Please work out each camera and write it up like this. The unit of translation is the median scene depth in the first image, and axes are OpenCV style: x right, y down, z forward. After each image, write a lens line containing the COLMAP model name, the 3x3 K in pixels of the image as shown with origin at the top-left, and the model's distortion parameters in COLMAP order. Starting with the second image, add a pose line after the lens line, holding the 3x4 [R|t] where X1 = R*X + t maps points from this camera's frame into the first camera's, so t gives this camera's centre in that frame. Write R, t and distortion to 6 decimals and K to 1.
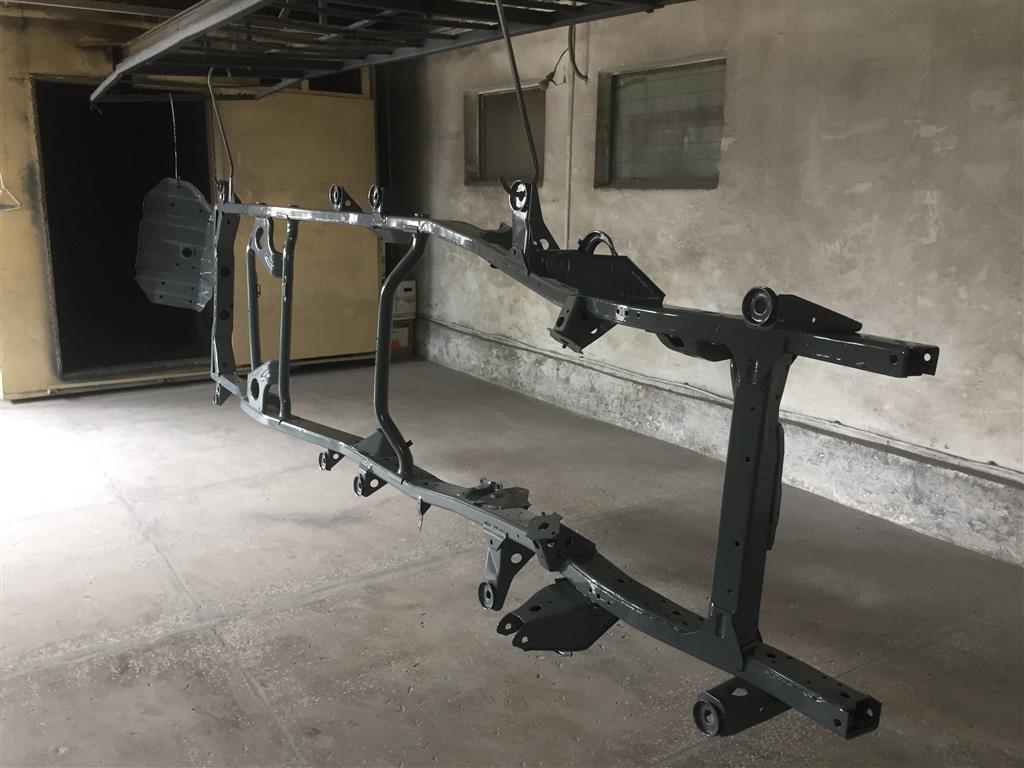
lens RADIAL K [[905.2, 0, 508.8], [0, 905.2, 382.9], [0, 0, 1]] dist [0.108231, -0.145249]
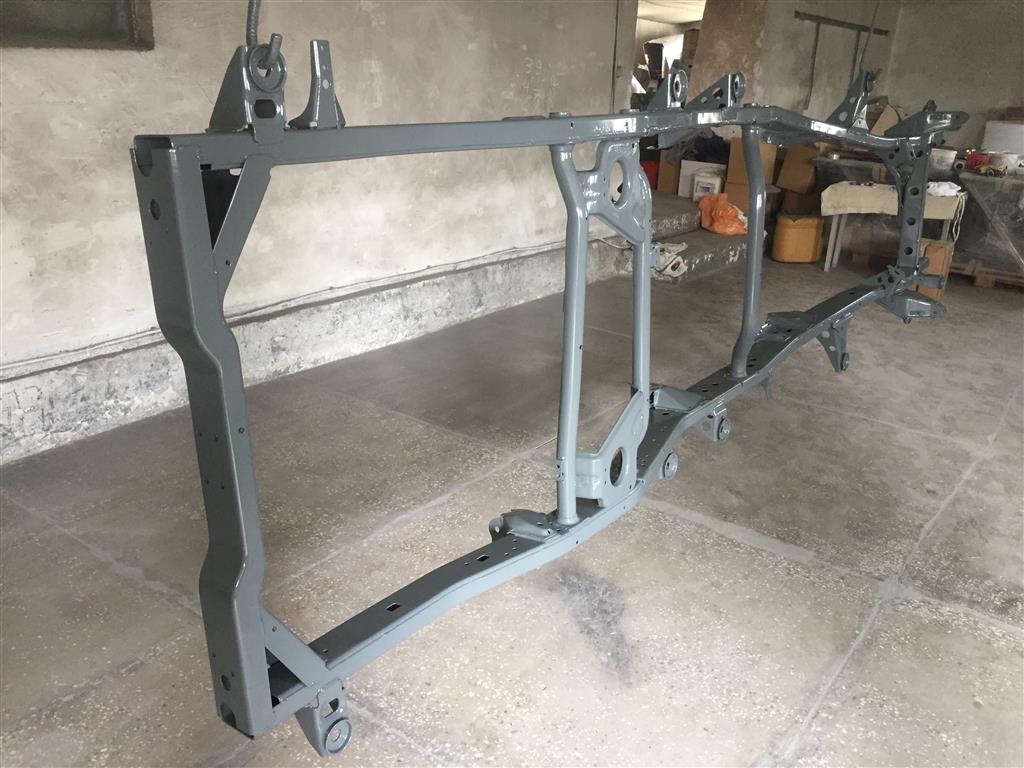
lens RADIAL K [[905.2, 0, 508.8], [0, 905.2, 382.9], [0, 0, 1]] dist [0.108231, -0.145249]
pose [[-0.359291, -0.326984, 0.874066, -0.698684], [0.163047, 0.900207, 0.403785, -0.260076], [-0.918872, 0.287591, -0.270122, 1.174688]]
